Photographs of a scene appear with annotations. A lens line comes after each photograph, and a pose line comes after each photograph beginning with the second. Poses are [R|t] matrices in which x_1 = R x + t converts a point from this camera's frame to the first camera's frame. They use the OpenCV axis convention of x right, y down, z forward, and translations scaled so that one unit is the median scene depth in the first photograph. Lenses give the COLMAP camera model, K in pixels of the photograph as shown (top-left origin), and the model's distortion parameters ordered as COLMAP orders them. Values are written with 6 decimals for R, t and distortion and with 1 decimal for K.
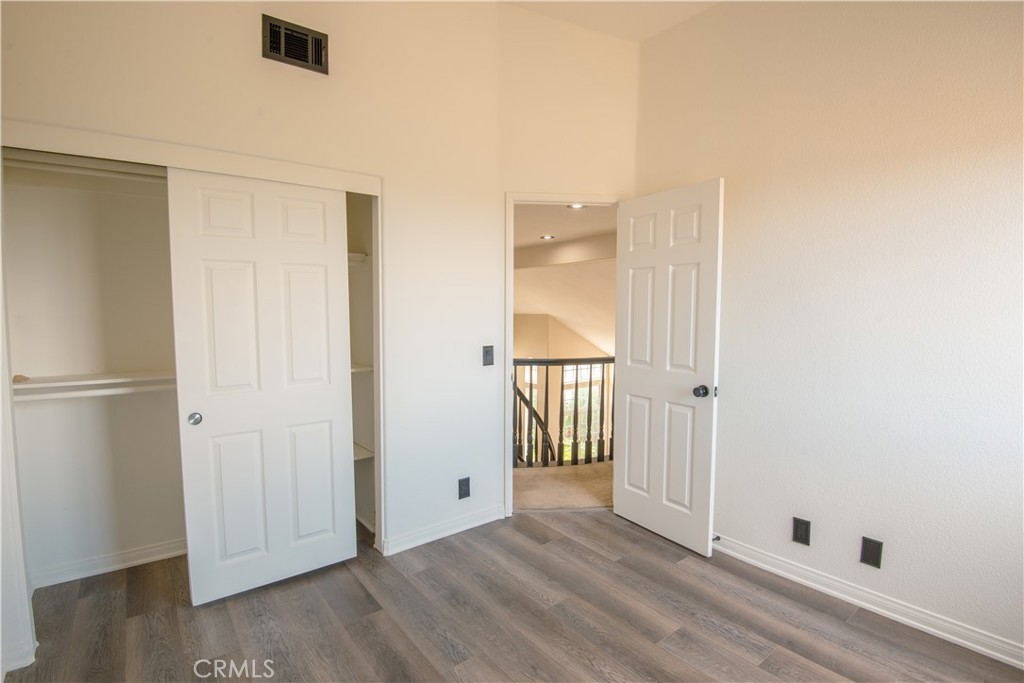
lens RADIAL K [[498.7, 0, 512.0], [0, 498.7, 341.5], [0, 0, 1]] dist [-0.001772, -0.000946]
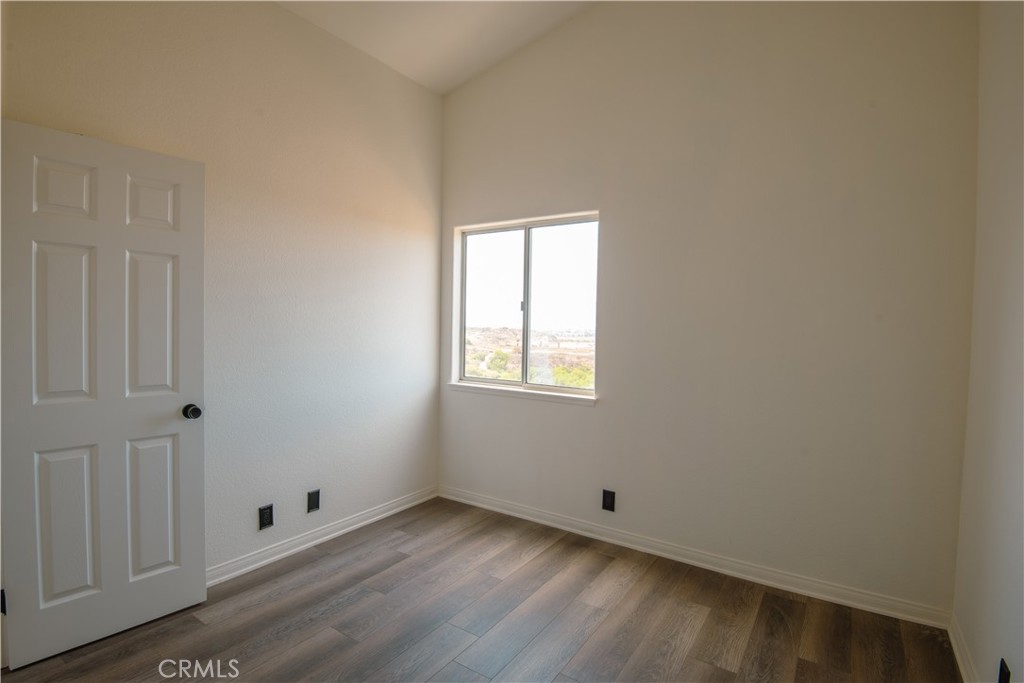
lens RADIAL K [[514.9, 0, 512.0], [0, 514.9, 341.5], [0, 0, 1]] dist [-0.039870, 0.000127]
pose [[-0.314474, -0.039904, 0.948427, -0.584244], [0.040326, 0.997653, 0.055346, -0.041858], [-0.948409, 0.055651, -0.312126, 0.748848]]
